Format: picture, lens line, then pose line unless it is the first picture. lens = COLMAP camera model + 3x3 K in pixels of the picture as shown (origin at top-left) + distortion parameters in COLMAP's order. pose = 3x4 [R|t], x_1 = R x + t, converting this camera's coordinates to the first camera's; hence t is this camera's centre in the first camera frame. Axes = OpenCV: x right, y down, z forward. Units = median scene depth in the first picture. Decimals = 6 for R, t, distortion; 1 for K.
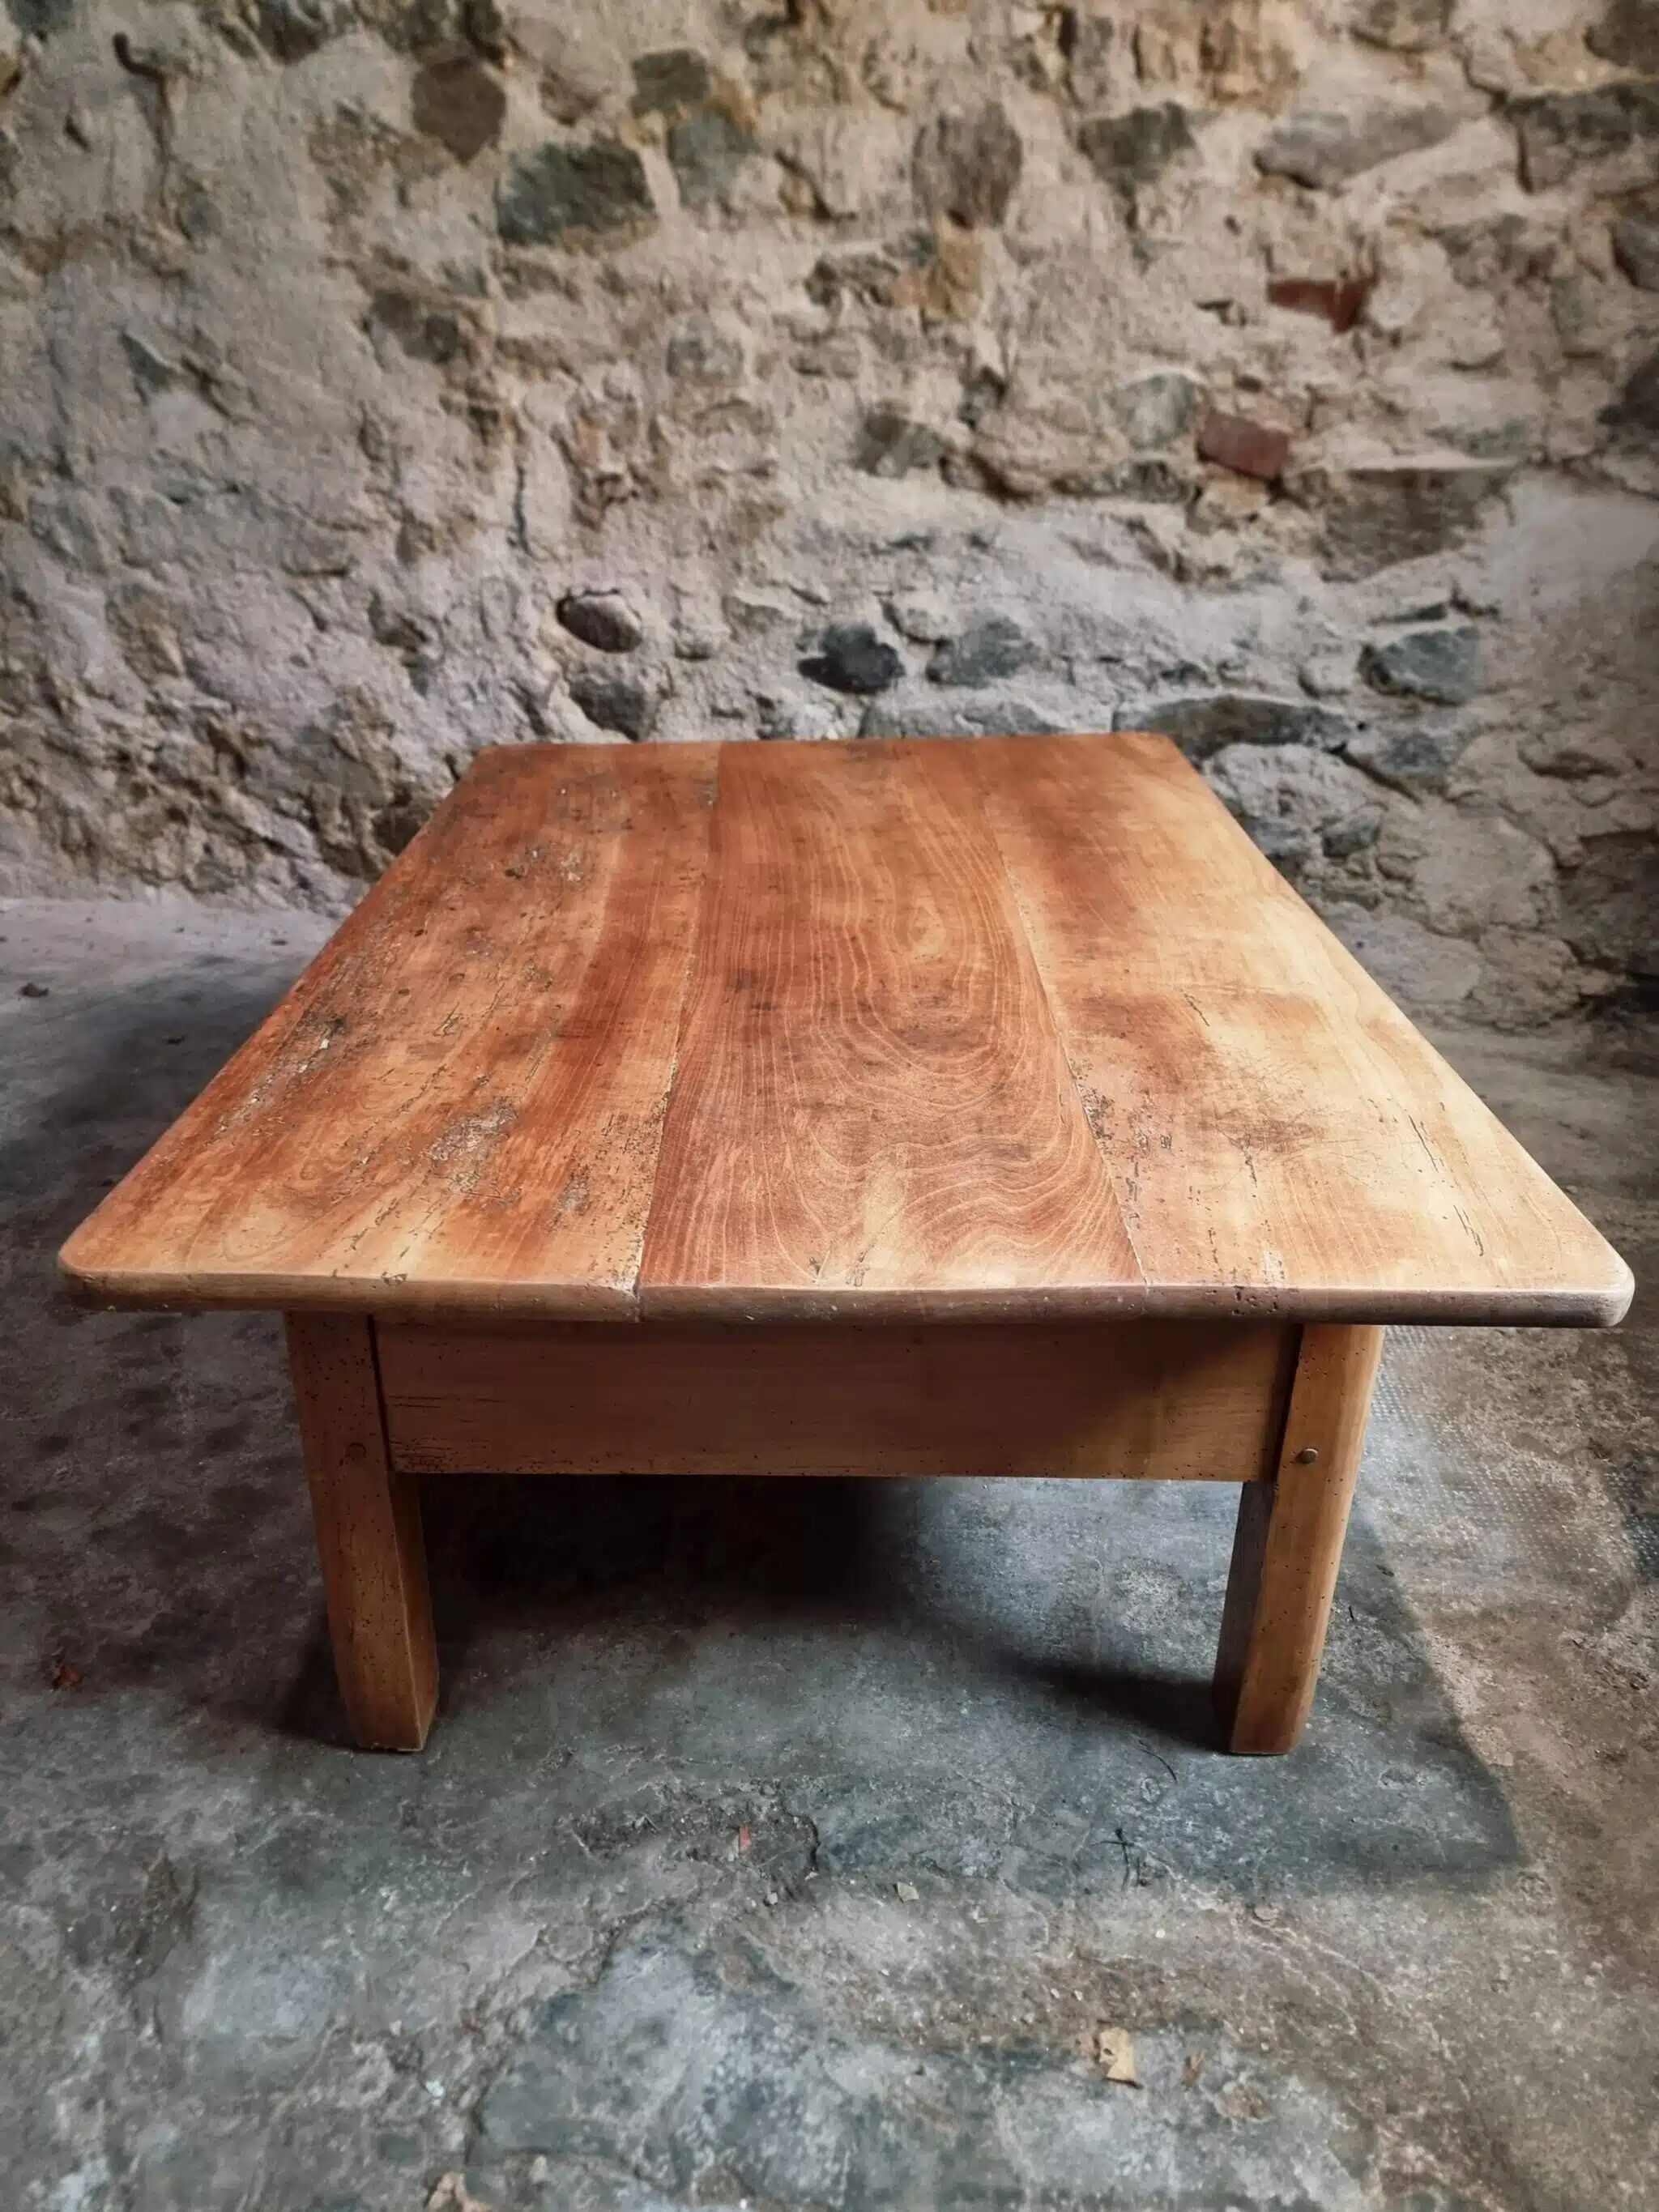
lens RADIAL K [[1567.2, 0, 815.1], [0, 1567.2, 1112.5], [0, 0, 1]] dist [0.050433, -0.046641]
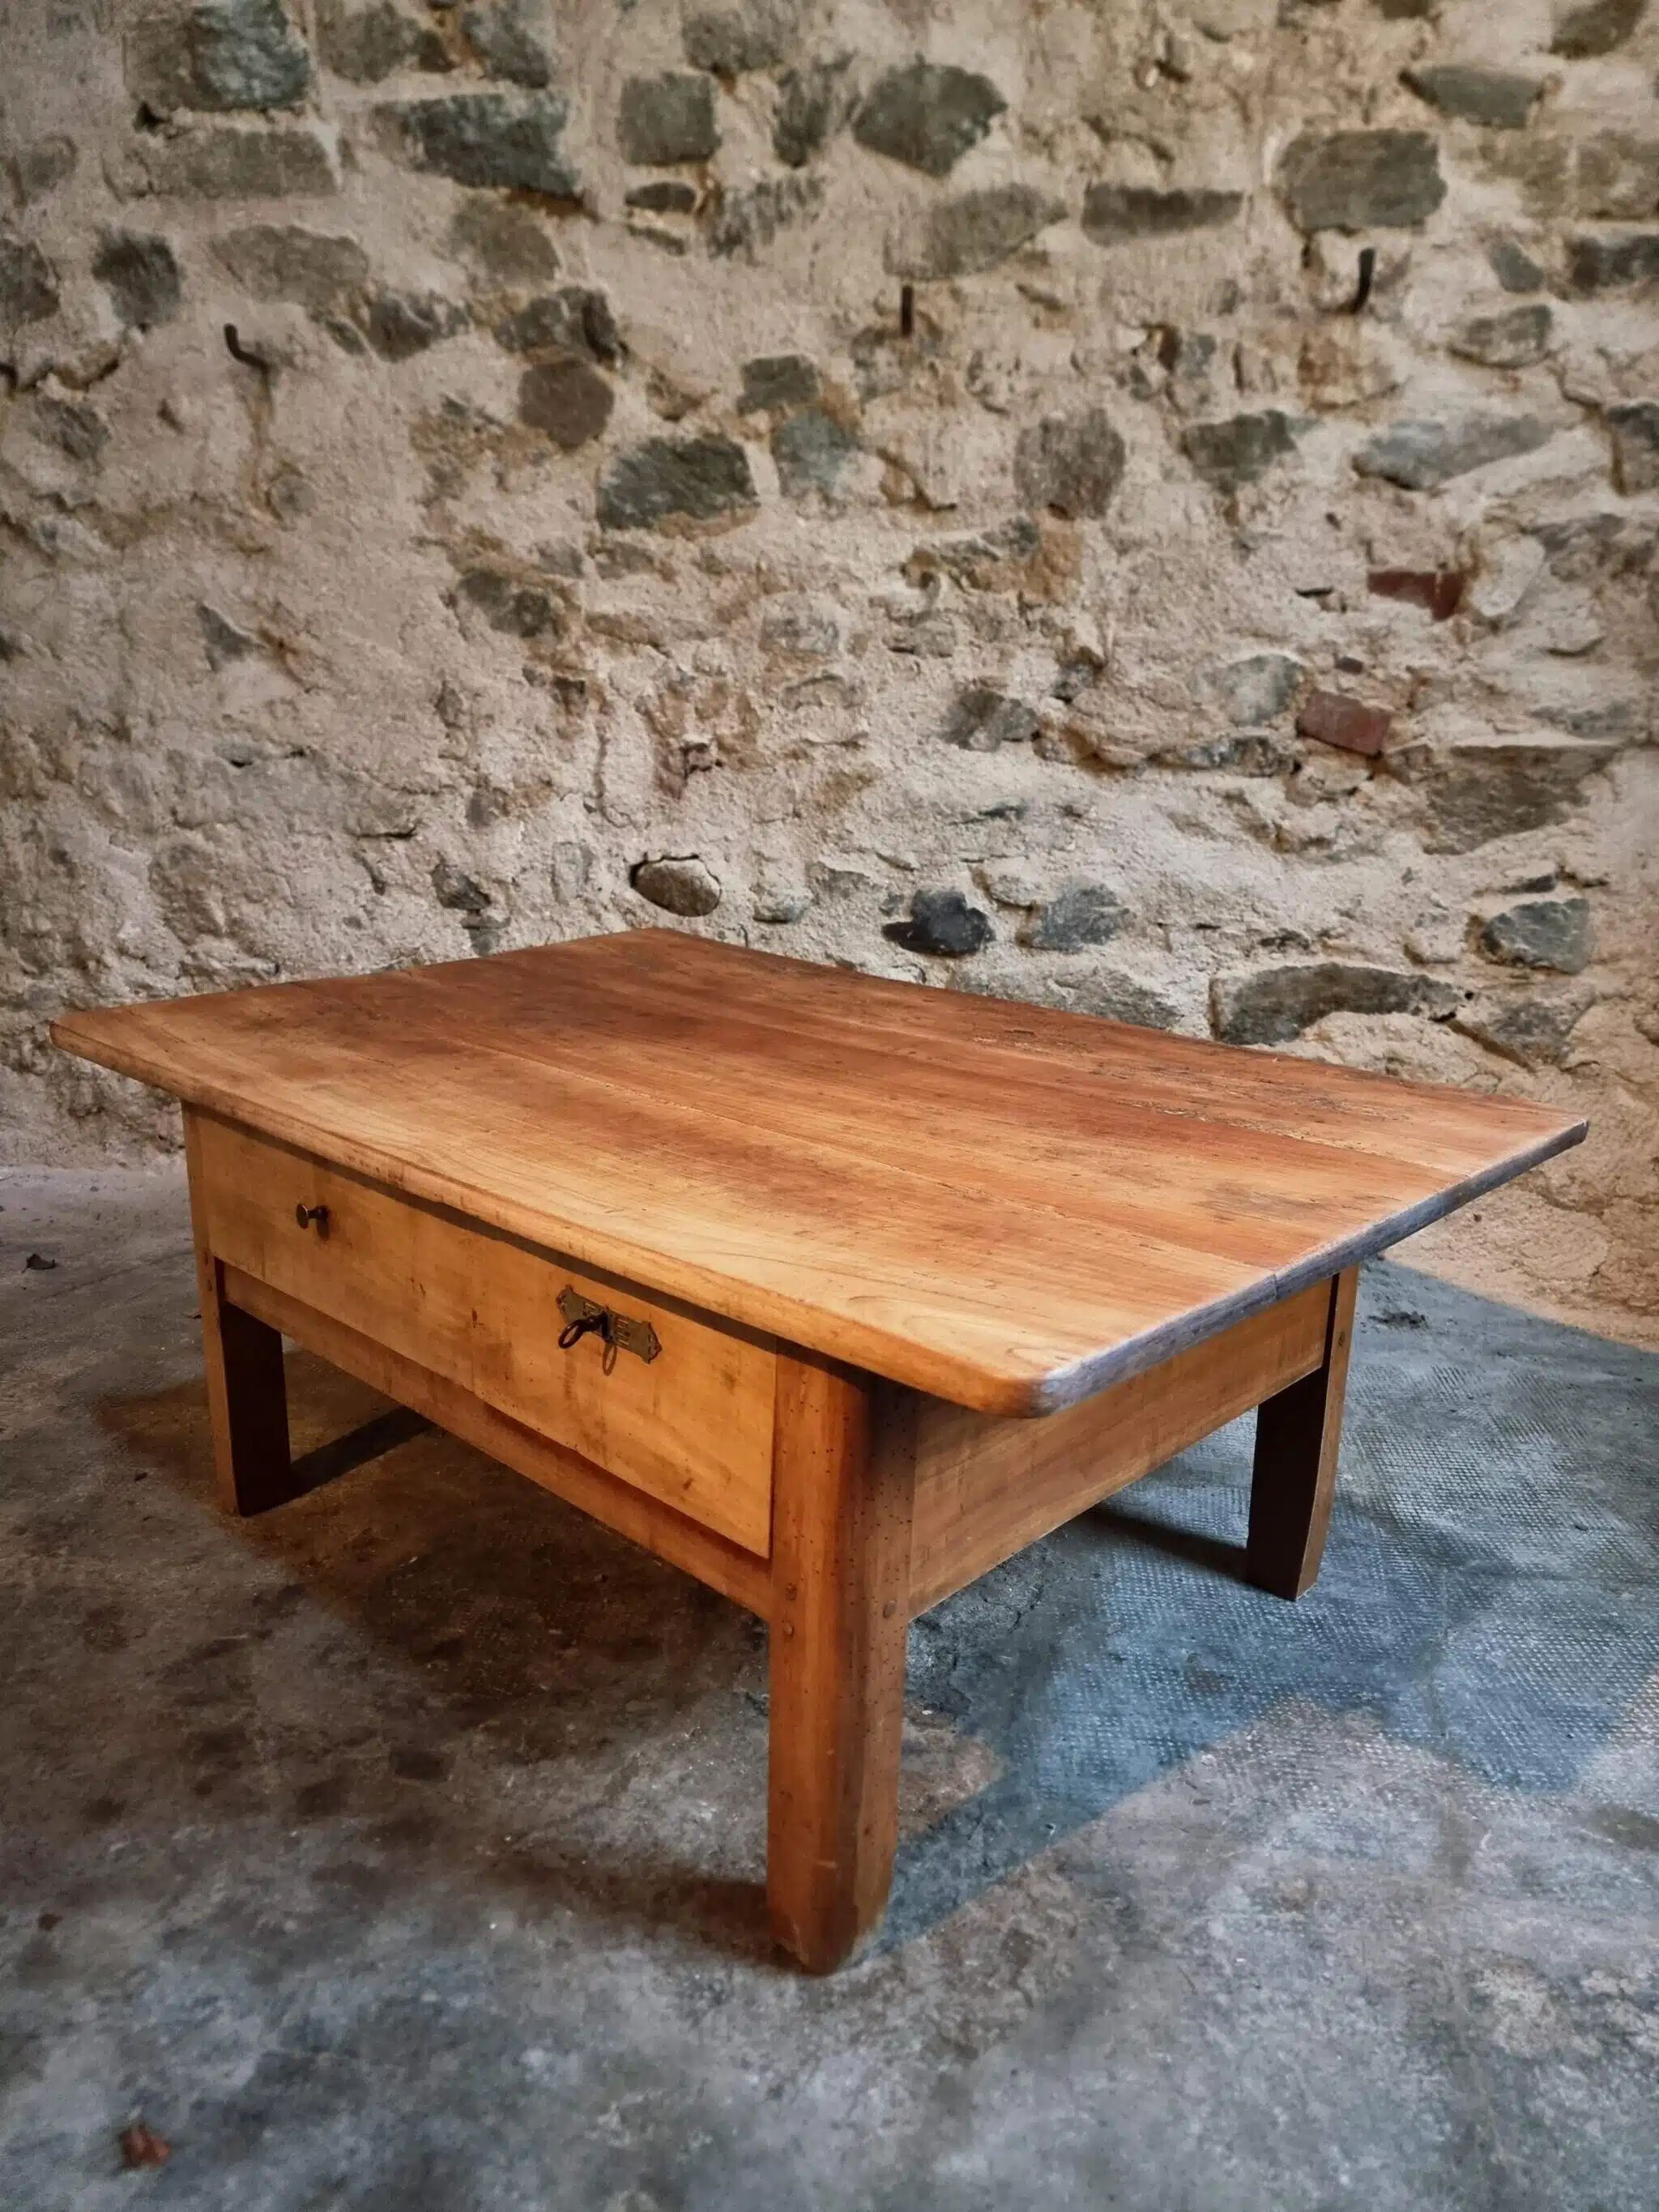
lens RADIAL K [[1533.3, 0, 809.8], [0, 1533.3, 1101.3], [0, 0, 1]] dist [0.069320, -0.066149]
pose [[0.998452, 0.010326, 0.054658, -0.115244], [0.000461, 0.981051, -0.193751, 0.006336], [-0.055623, 0.193476, 0.979527, 0.092167]]
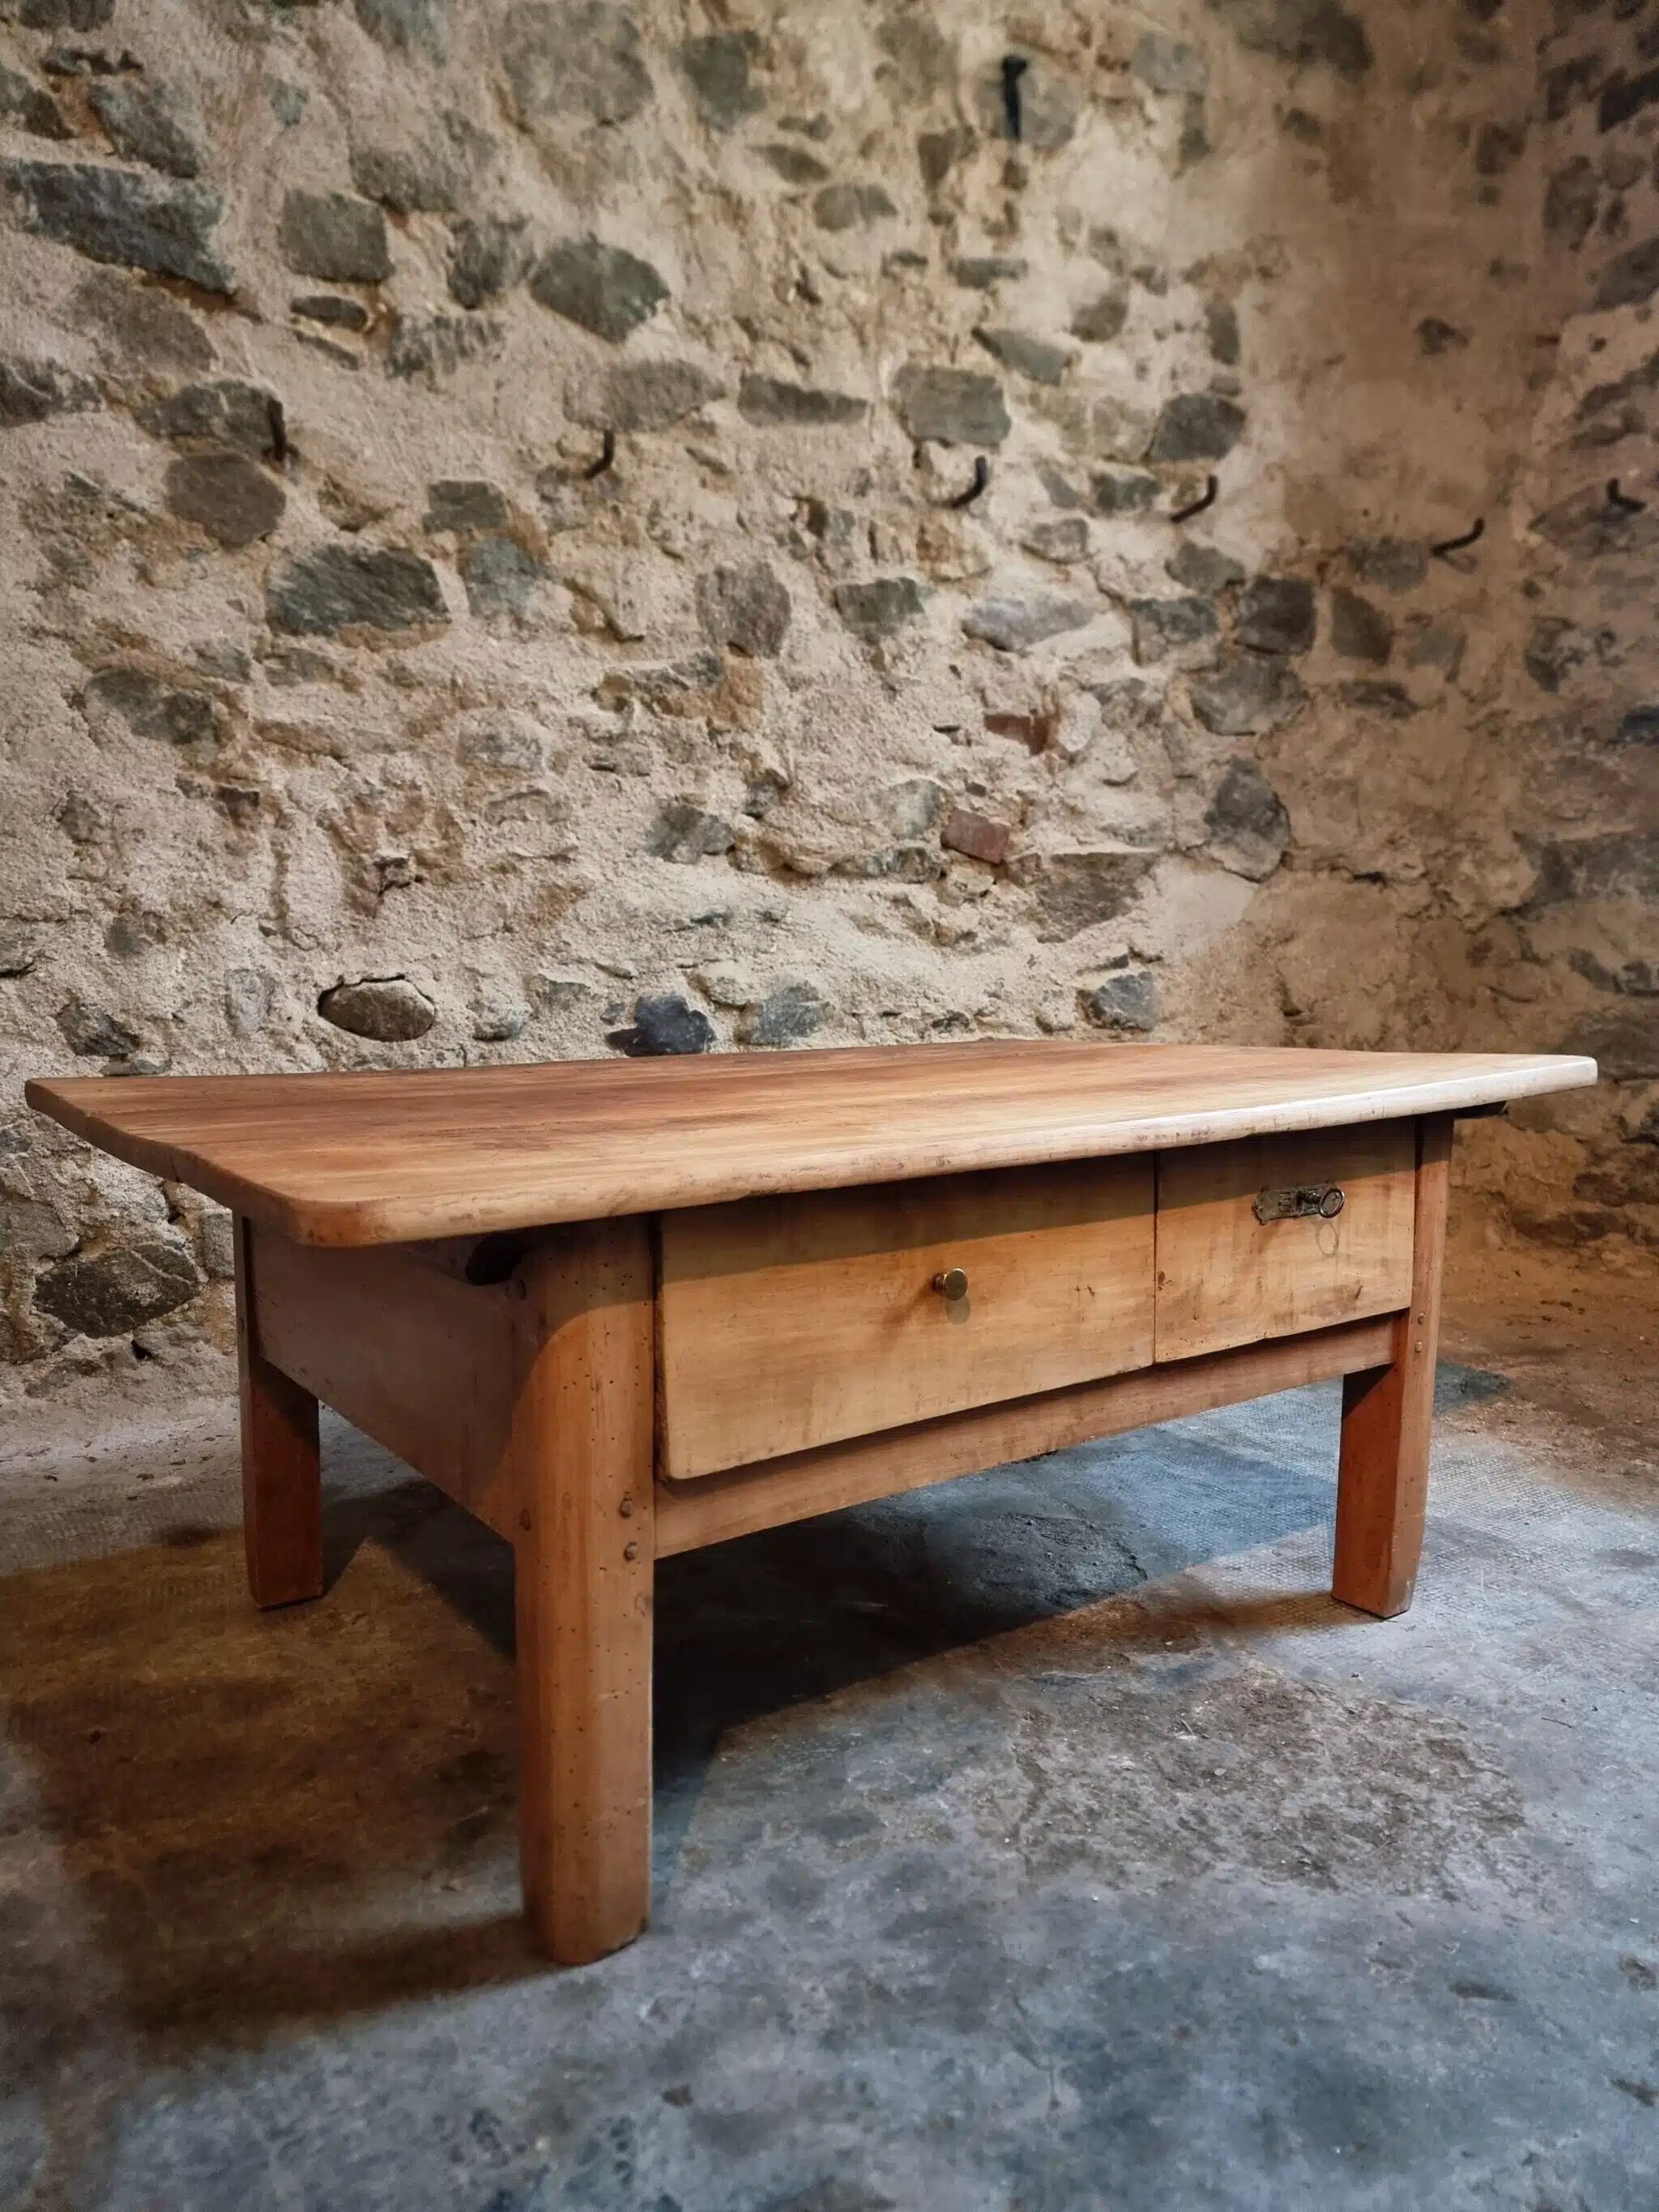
lens RADIAL K [[1524.4, 0, 803.9], [0, 1524.4, 1111.6], [0, 0, 1]] dist [0.081011, -0.076038]
pose [[0.808651, -0.064682, 0.584722, -0.506386], [0.263707, 0.928338, -0.262005, 0.043026], [-0.525873, 0.366066, 0.767759, 0.236046]]
